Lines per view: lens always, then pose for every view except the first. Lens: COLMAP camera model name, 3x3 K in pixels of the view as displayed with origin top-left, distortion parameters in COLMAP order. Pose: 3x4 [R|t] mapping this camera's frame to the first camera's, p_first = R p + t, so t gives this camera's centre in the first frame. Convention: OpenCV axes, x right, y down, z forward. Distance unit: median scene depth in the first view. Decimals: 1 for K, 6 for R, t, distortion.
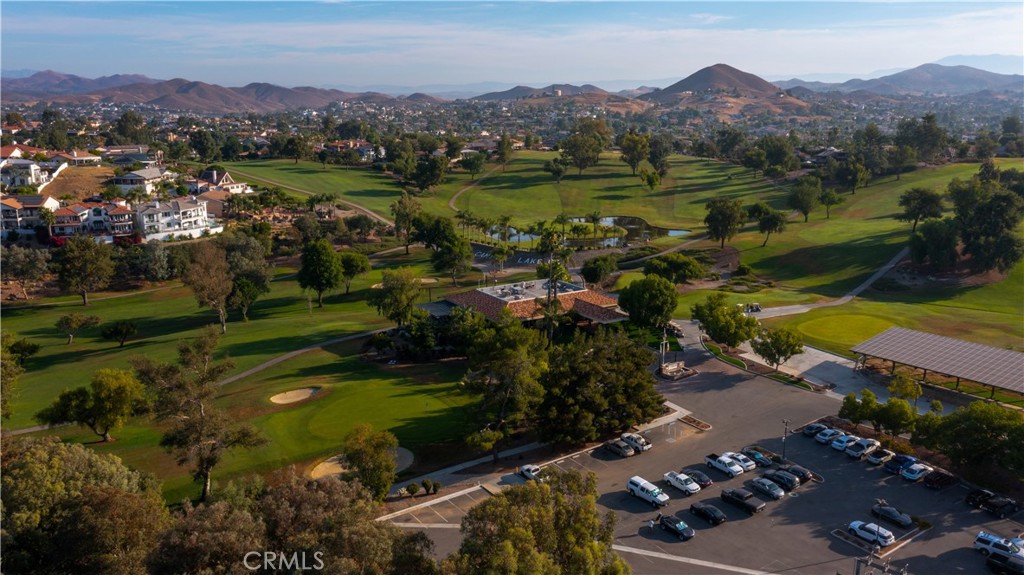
lens RADIAL K [[780.8, 0, 511.9], [0, 780.8, 280.1], [0, 0, 1]] dist [-0.003142, -0.001178]
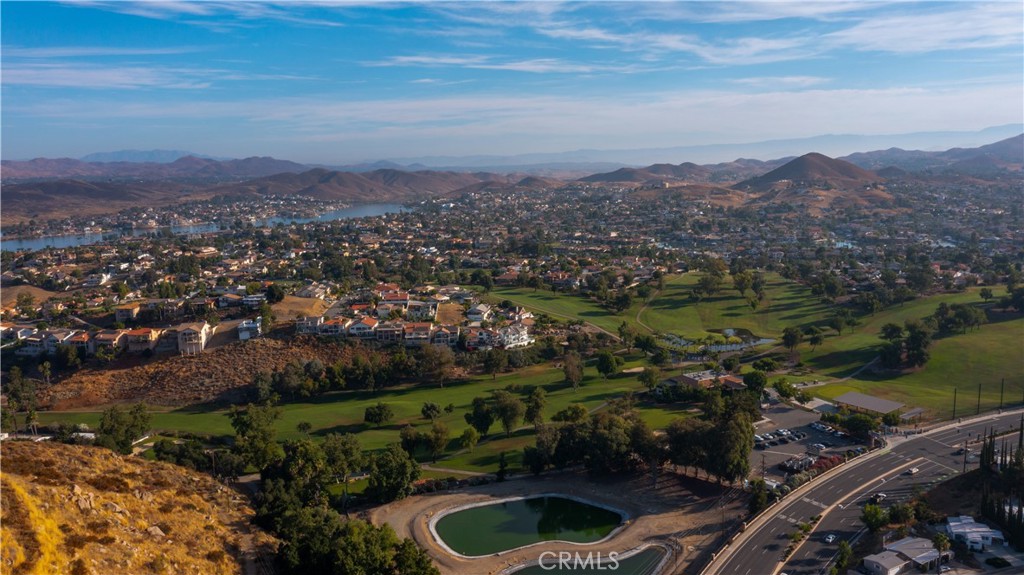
lens RADIAL K [[780.8, 0, 511.9], [0, 780.8, 280.1], [0, 0, 1]] dist [-0.003142, -0.001178]
pose [[0.992506, -0.009734, -0.121804, -0.176338], [-0.000282, 0.996636, -0.081949, -0.053241], [0.122192, 0.081370, 0.989165, -0.964916]]
